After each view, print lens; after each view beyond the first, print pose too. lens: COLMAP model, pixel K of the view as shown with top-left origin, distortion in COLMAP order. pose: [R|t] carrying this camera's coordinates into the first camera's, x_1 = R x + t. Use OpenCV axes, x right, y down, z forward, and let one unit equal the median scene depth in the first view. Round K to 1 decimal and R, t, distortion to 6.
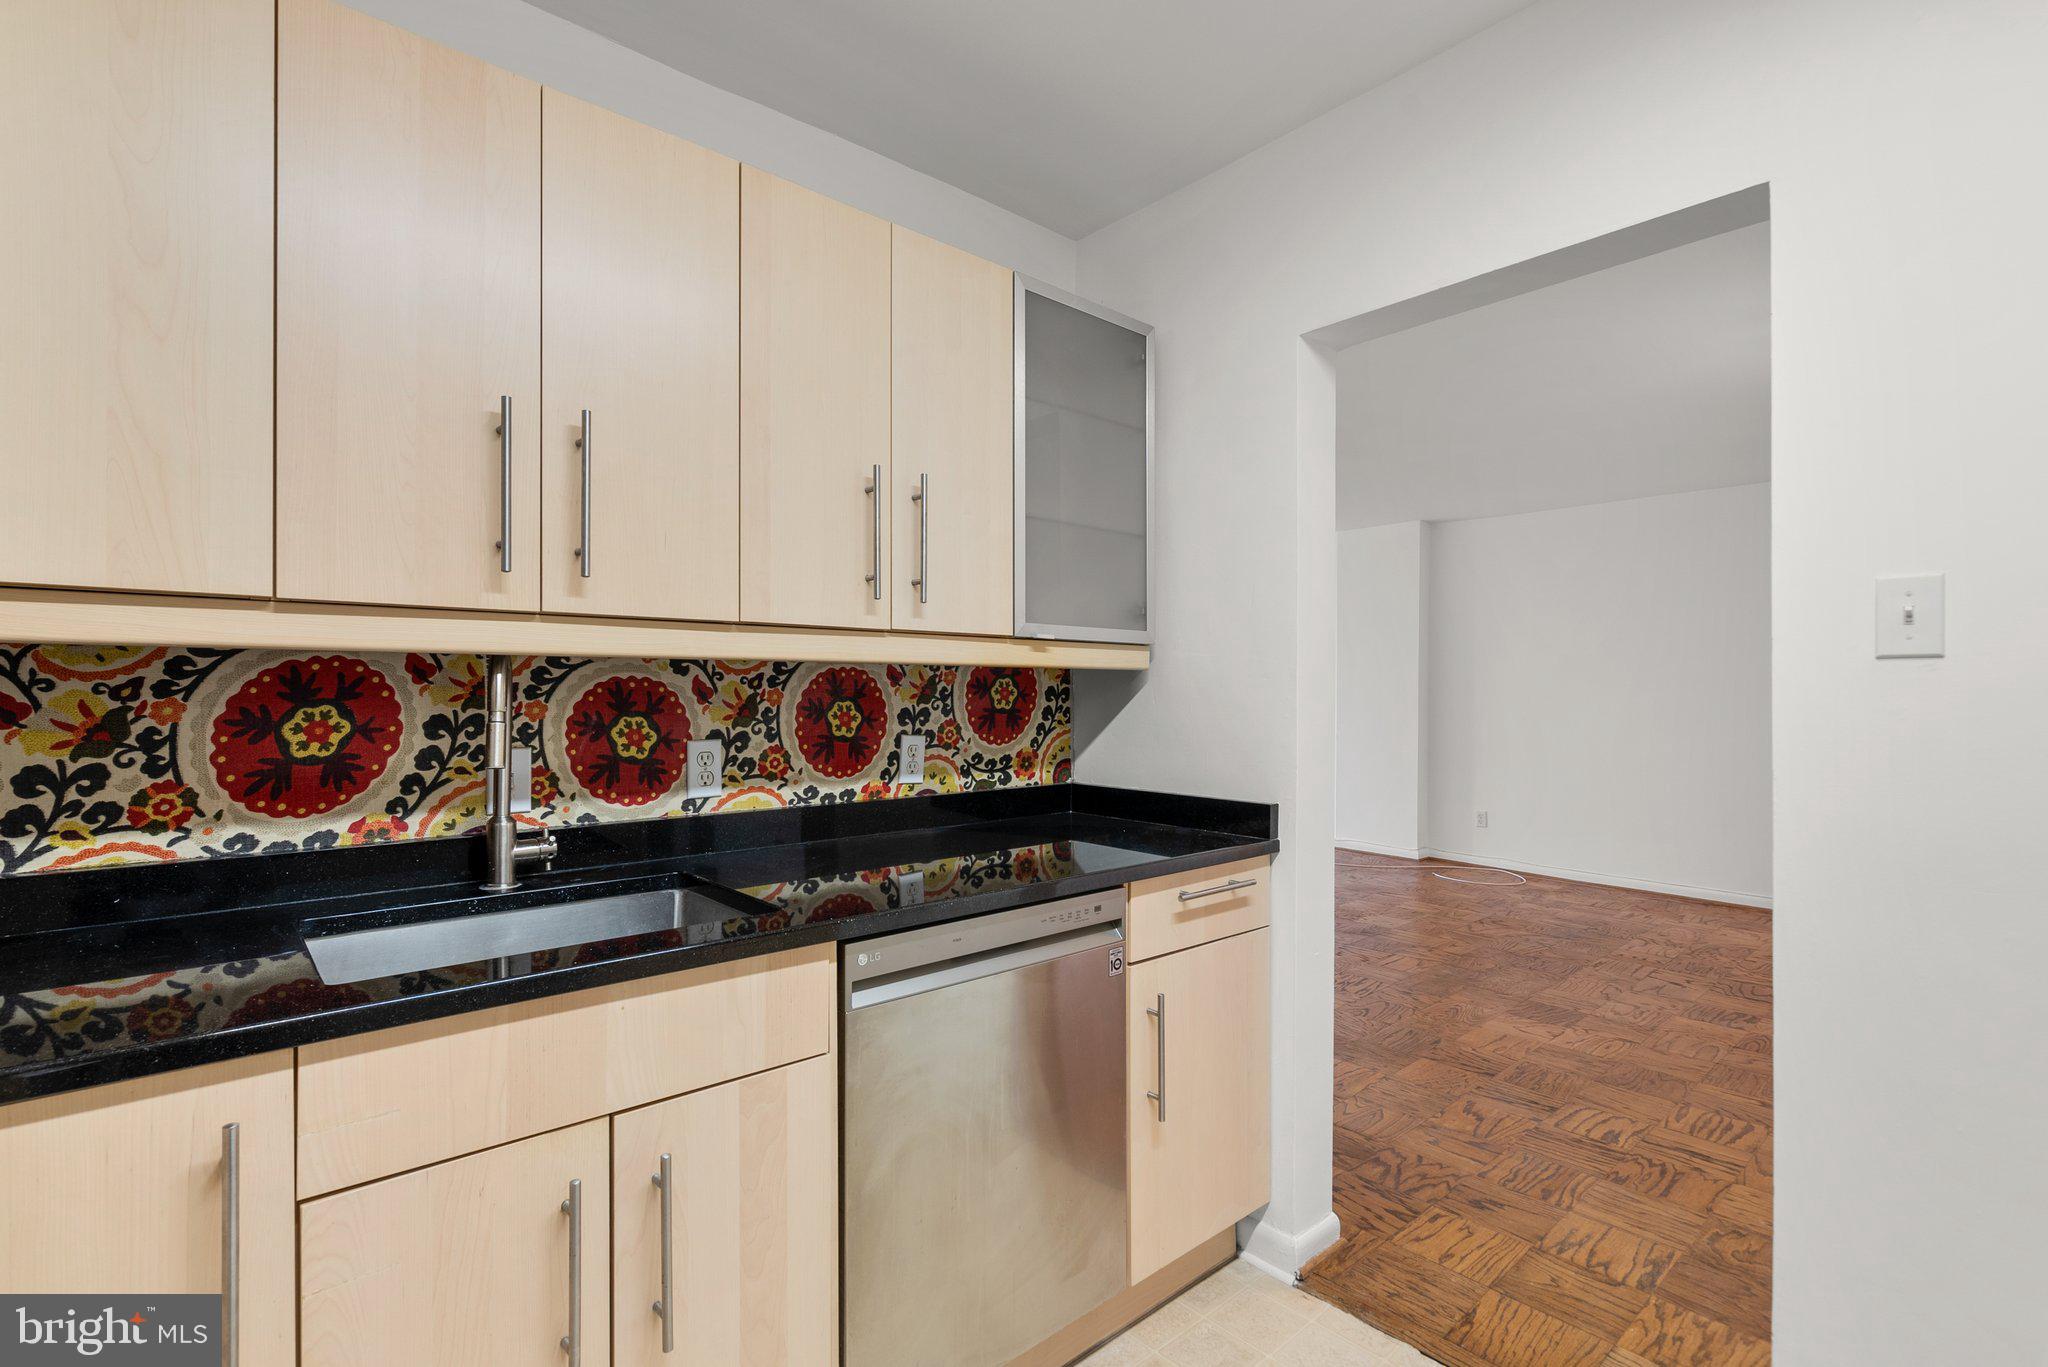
lens RADIAL K [[953.1, 0, 1013.5], [0, 953.1, 688.7], [0, 0, 1]] dist [-0.005664, 0.007910]
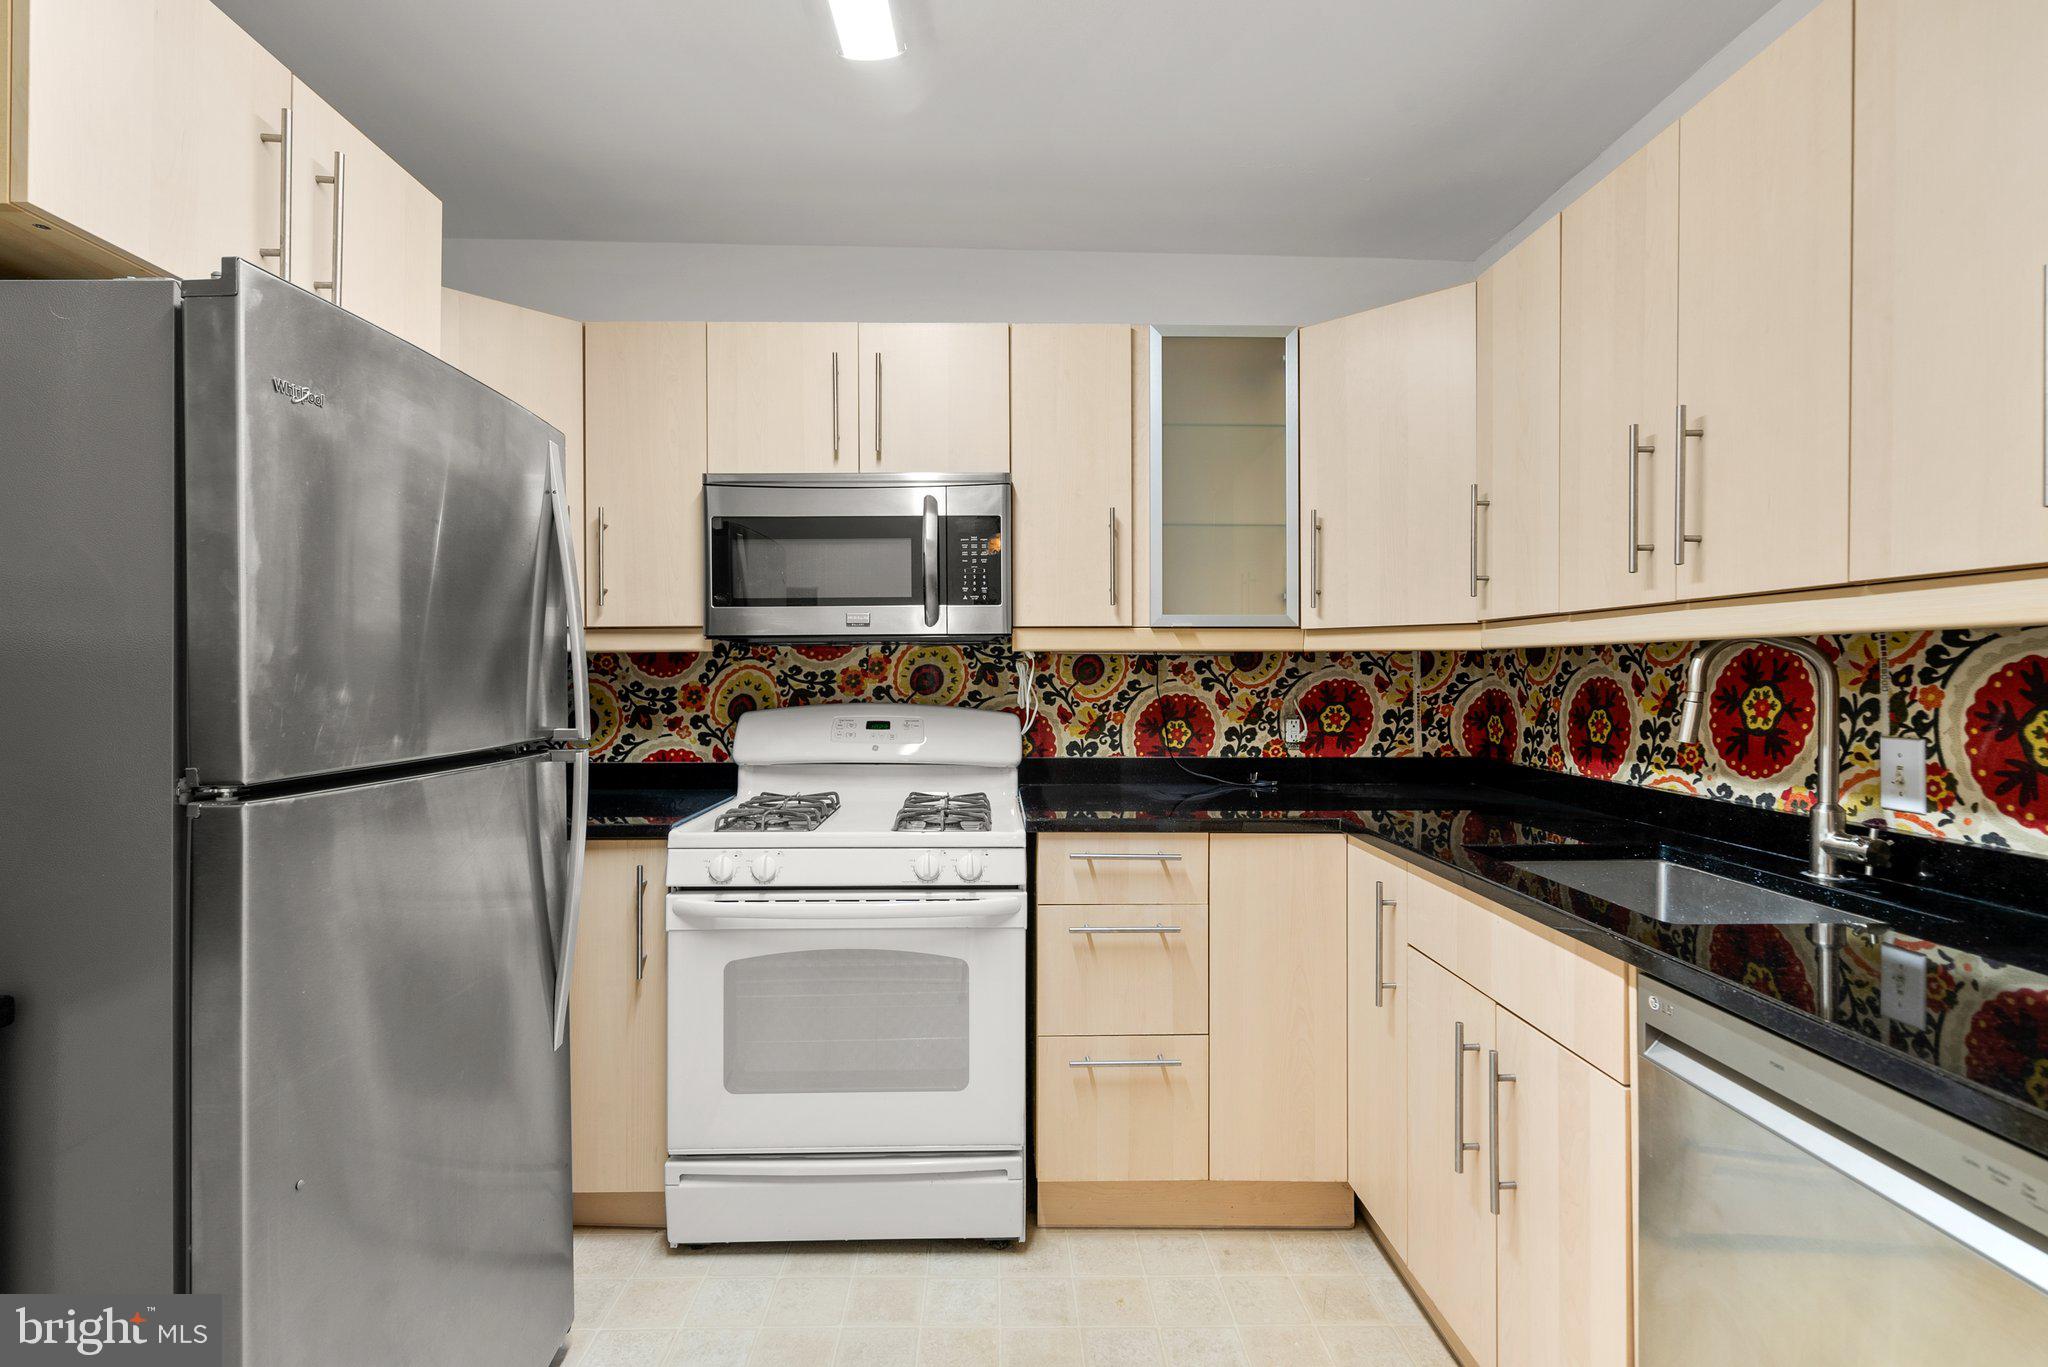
lens RADIAL K [[947.5, 0, 1013.9], [0, 947.5, 667.6], [0, 0, 1]] dist [-0.011937, 0.008621]
pose [[-0.644380, -0.006035, -0.764681, 0.641792], [-0.000875, 0.999974, -0.007155, 0.002977], [0.764705, -0.003942, -0.644369, 0.871853]]
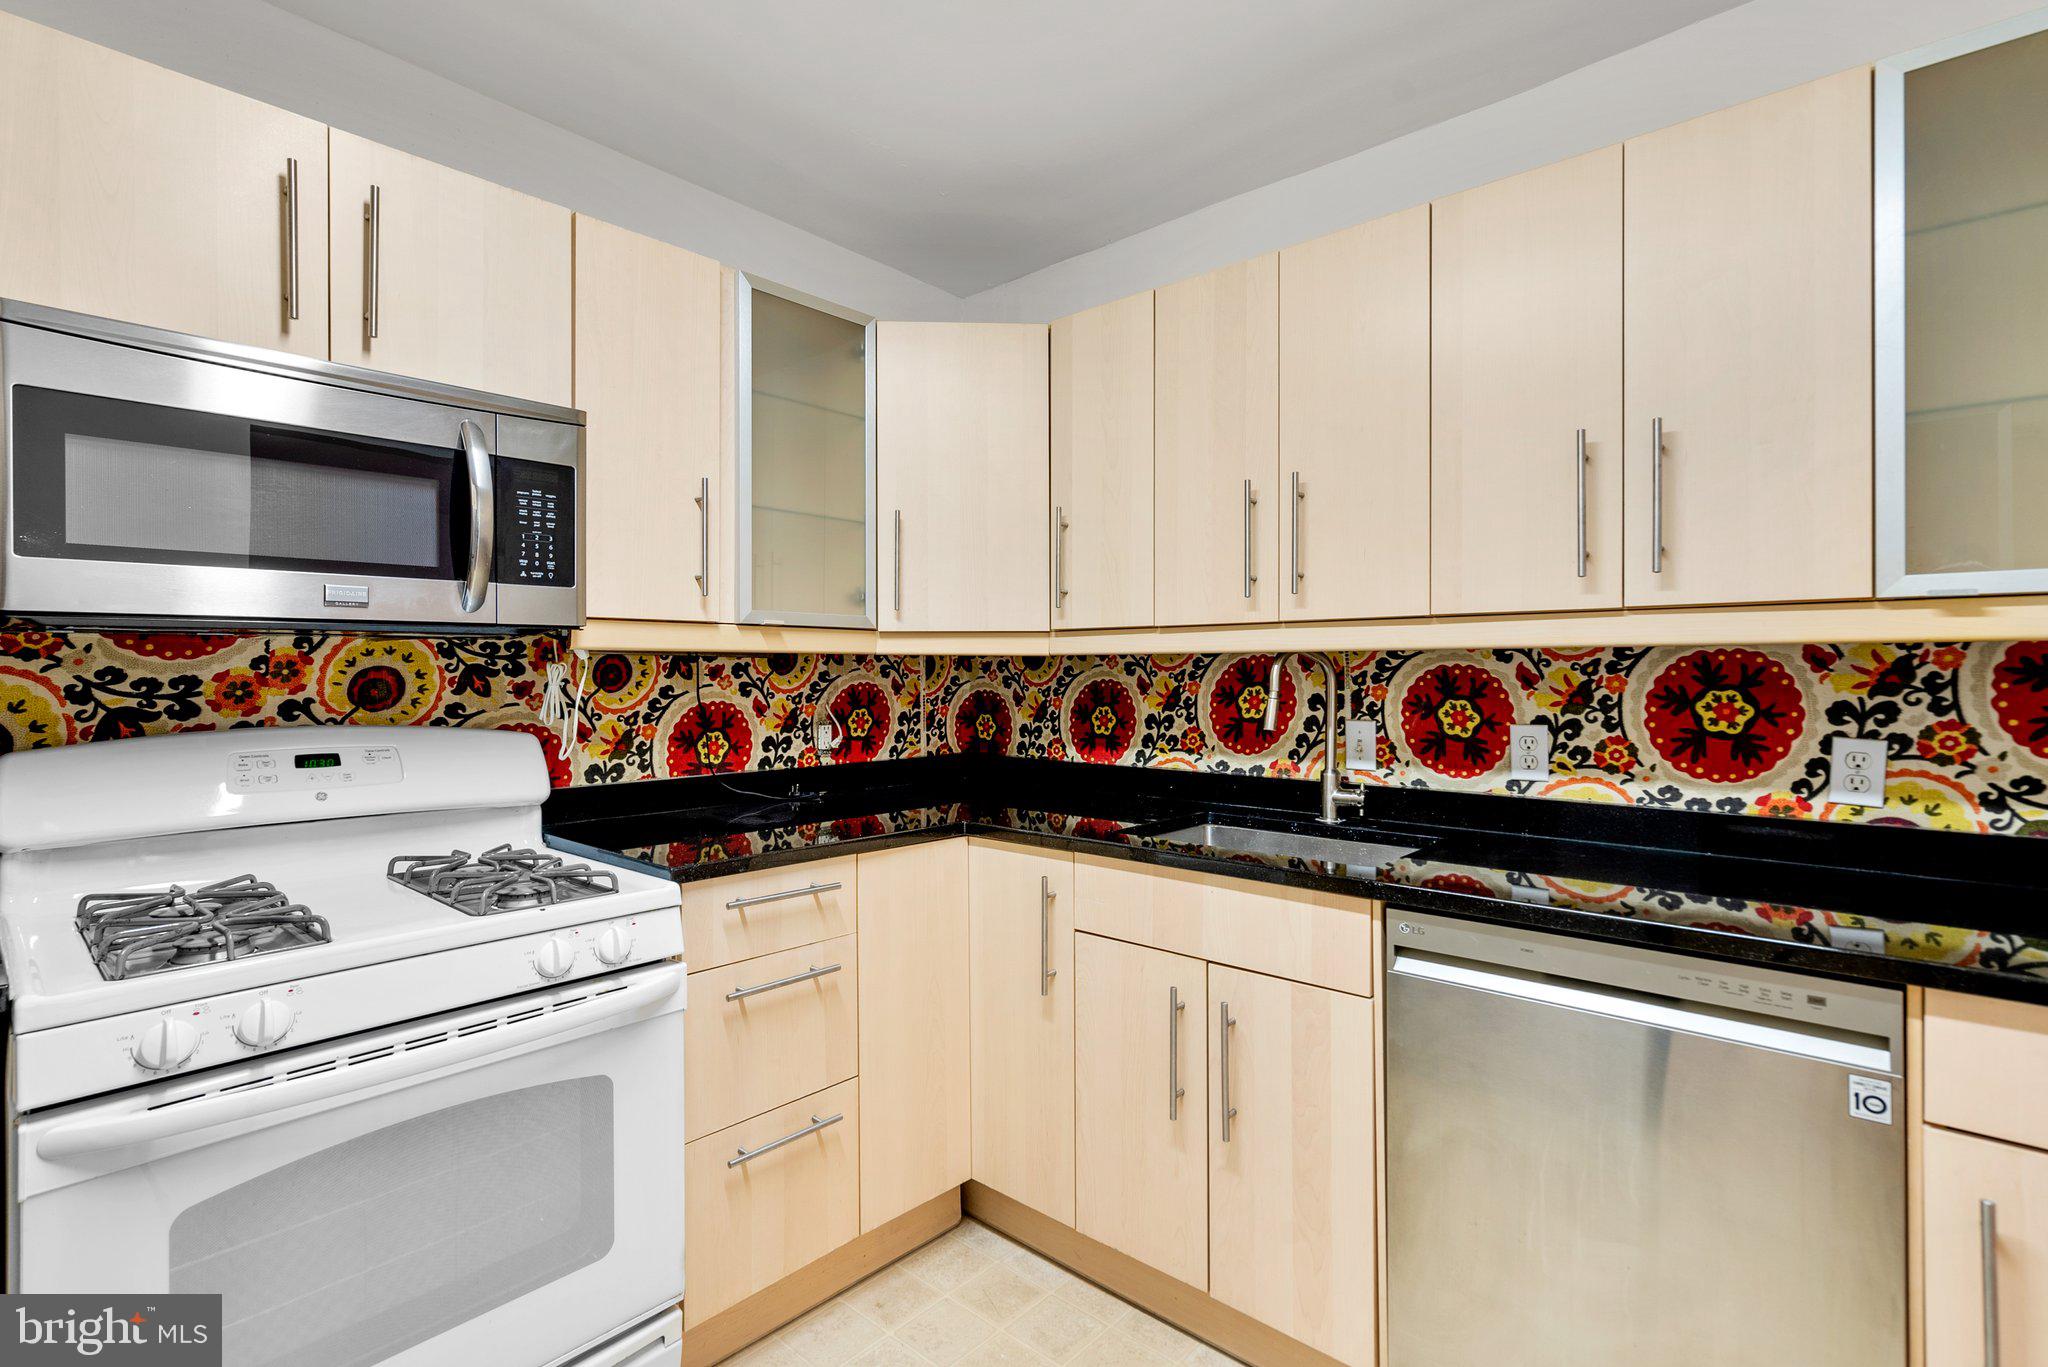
lens RADIAL K [[963.3, 0, 1023.6], [0, 963.3, 666.9], [0, 0, 1]] dist [-0.002893, 0.000850]
pose [[0.119161, -0.007893, -0.992844, 0.690396], [0.002314, 0.999968, -0.007672, -0.002455], [0.992872, -0.001383, 0.119176, 0.353104]]
